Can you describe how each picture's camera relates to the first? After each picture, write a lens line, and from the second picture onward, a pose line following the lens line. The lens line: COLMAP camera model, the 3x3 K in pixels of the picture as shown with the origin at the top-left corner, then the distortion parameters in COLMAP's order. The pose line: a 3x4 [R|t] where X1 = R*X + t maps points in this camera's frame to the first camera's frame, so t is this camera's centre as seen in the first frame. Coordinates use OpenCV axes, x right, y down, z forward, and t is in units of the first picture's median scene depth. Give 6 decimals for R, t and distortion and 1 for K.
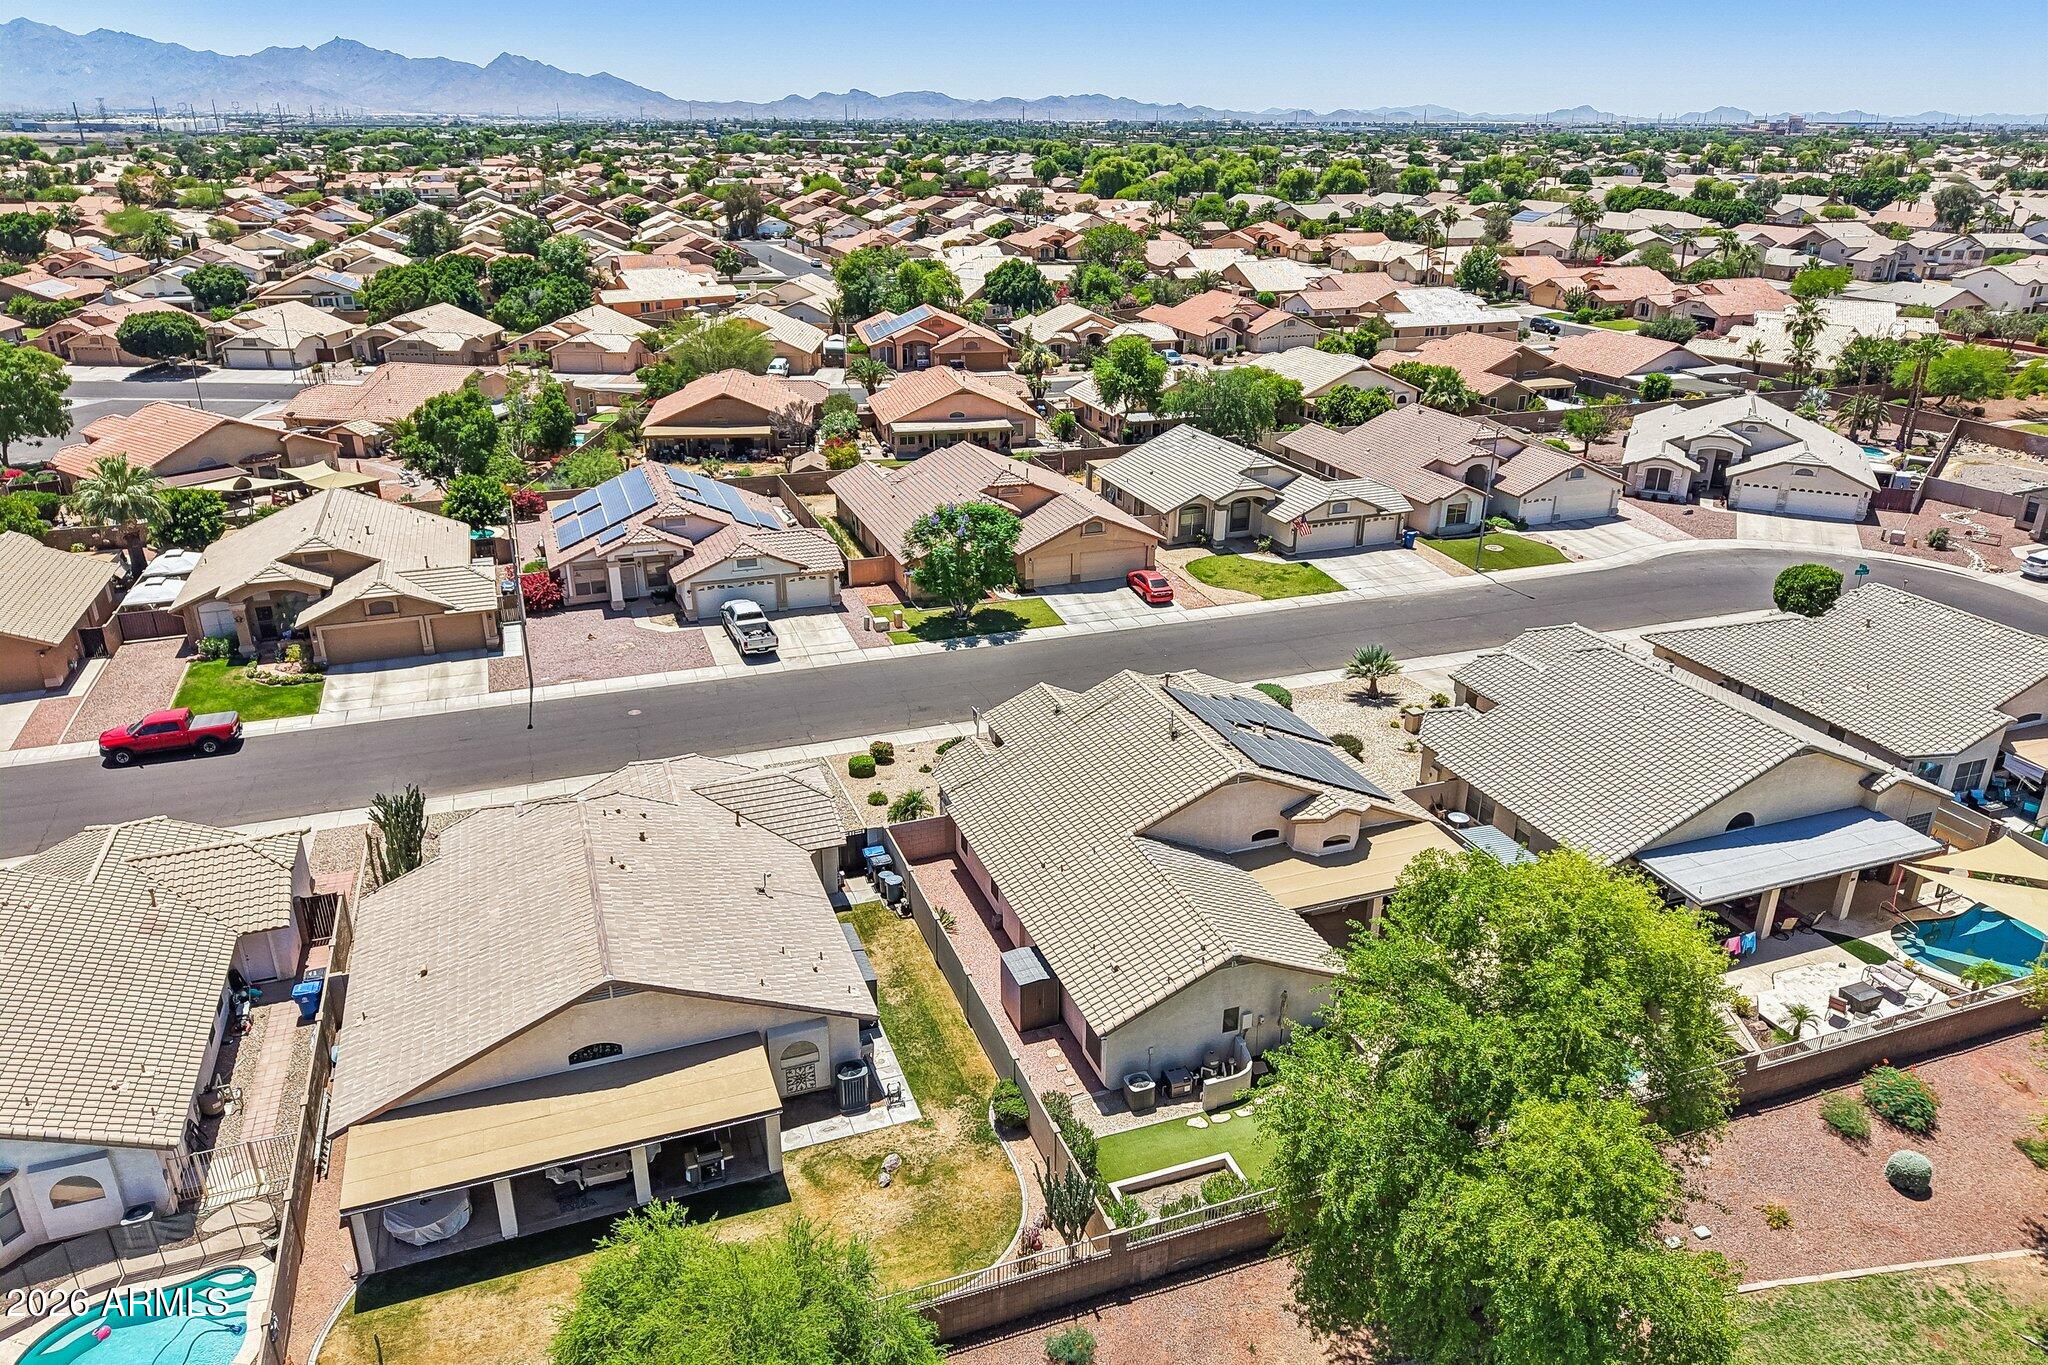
lens RADIAL K [[1370.1, 0, 1031.6], [0, 1370.1, 675.6], [0, 0, 1]] dist [0.031240, -0.032738]
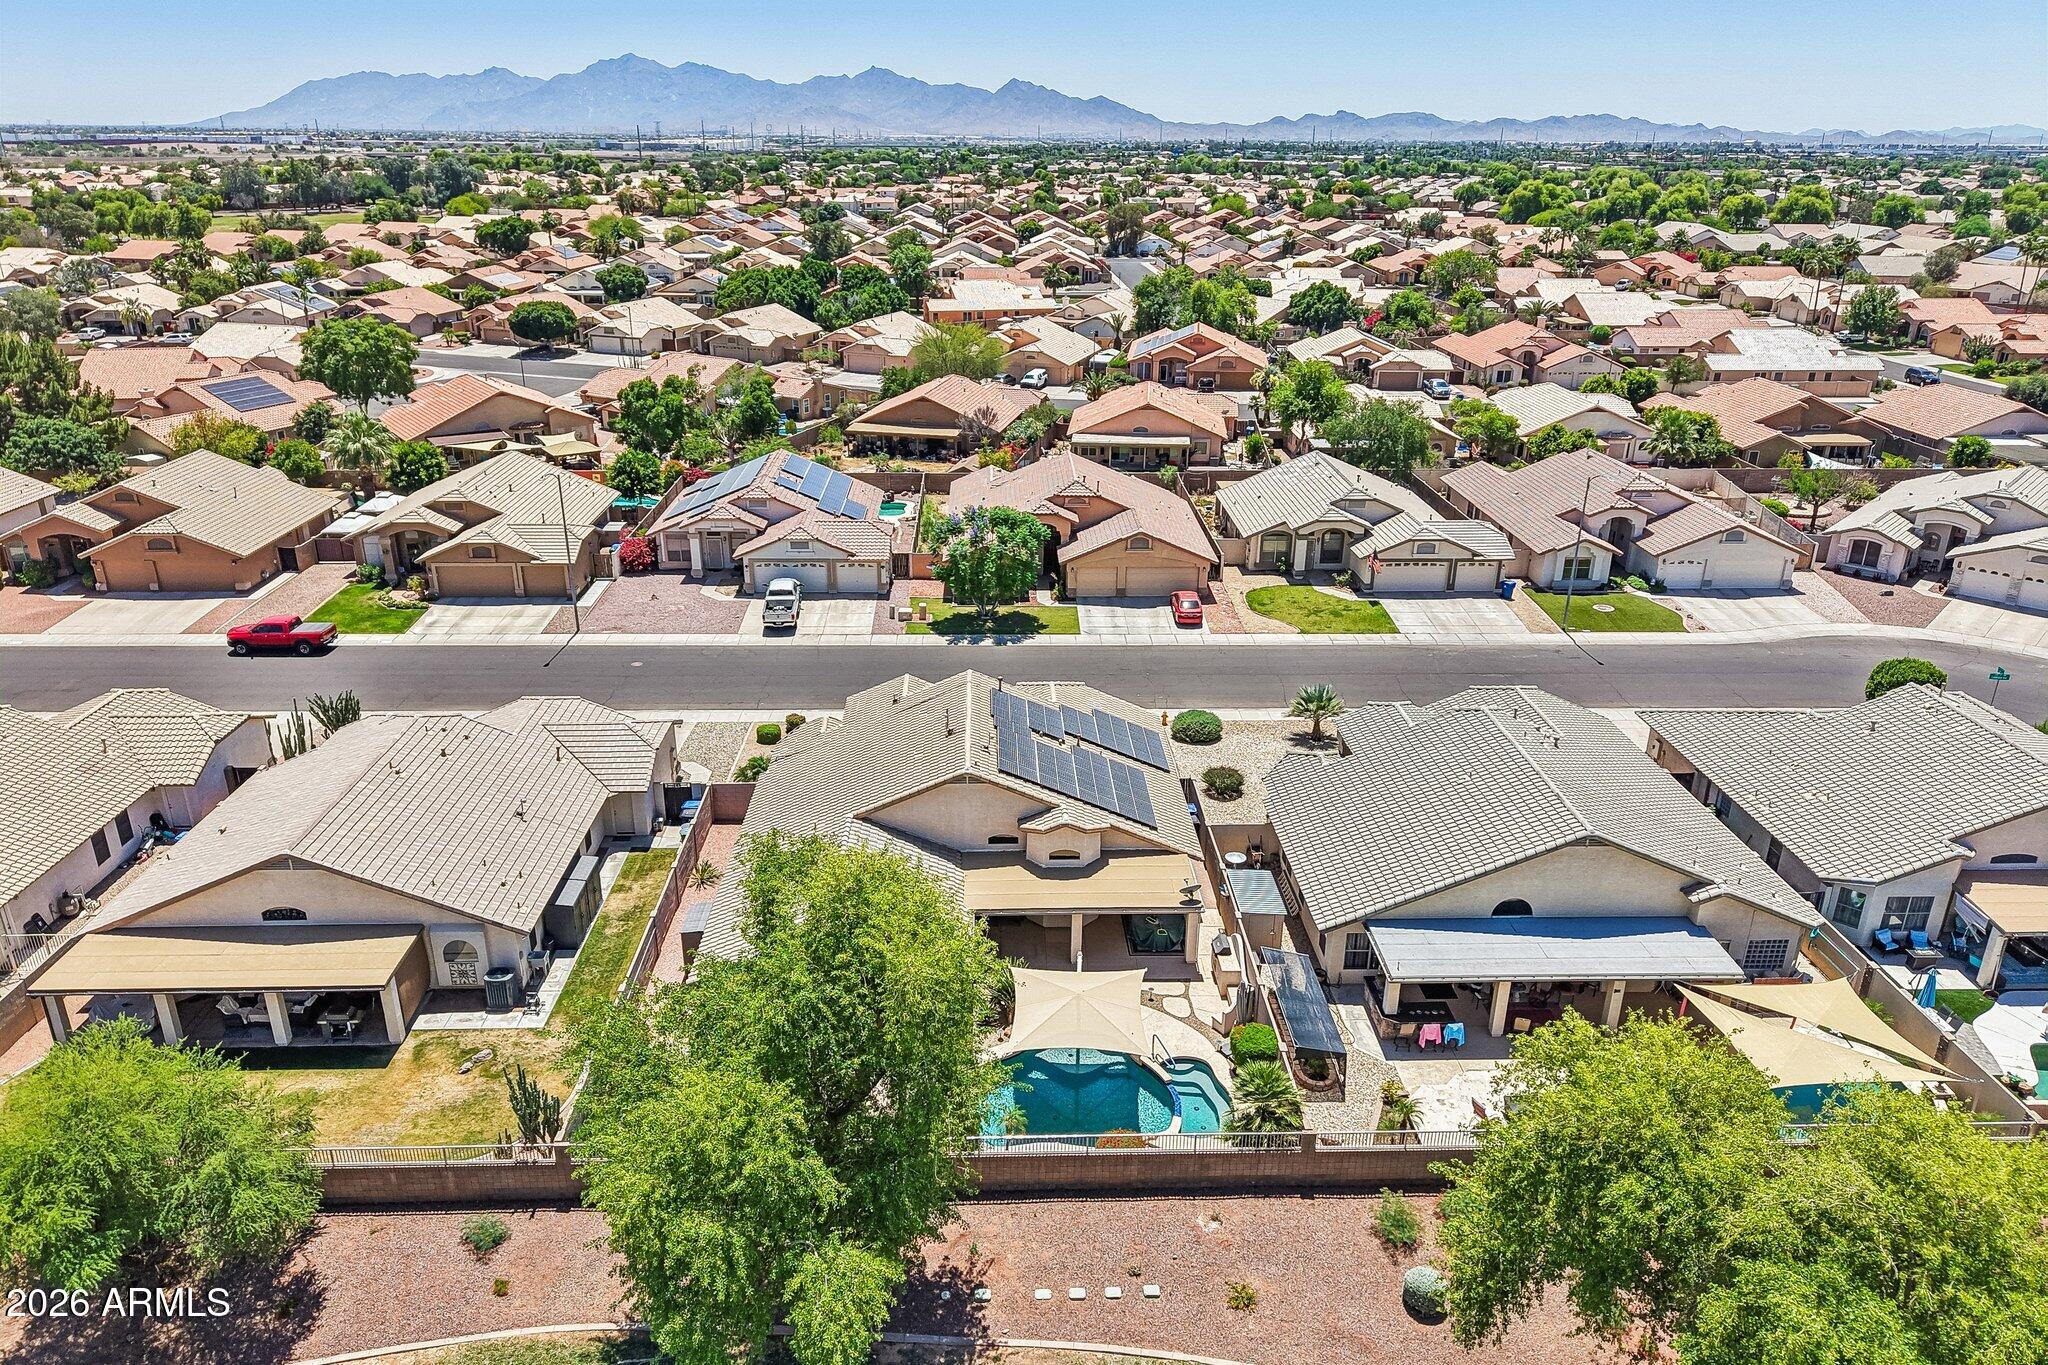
lens RADIAL K [[1370.1, 0, 1031.6], [0, 1370.1, 675.6], [0, 0, 1]] dist [0.031240, -0.032738]
pose [[0.947461, 0.118606, -0.297070, 0.278135], [-0.122626, 0.992440, 0.005137, -0.007237], [0.295434, 0.031561, 0.954842, 0.020375]]
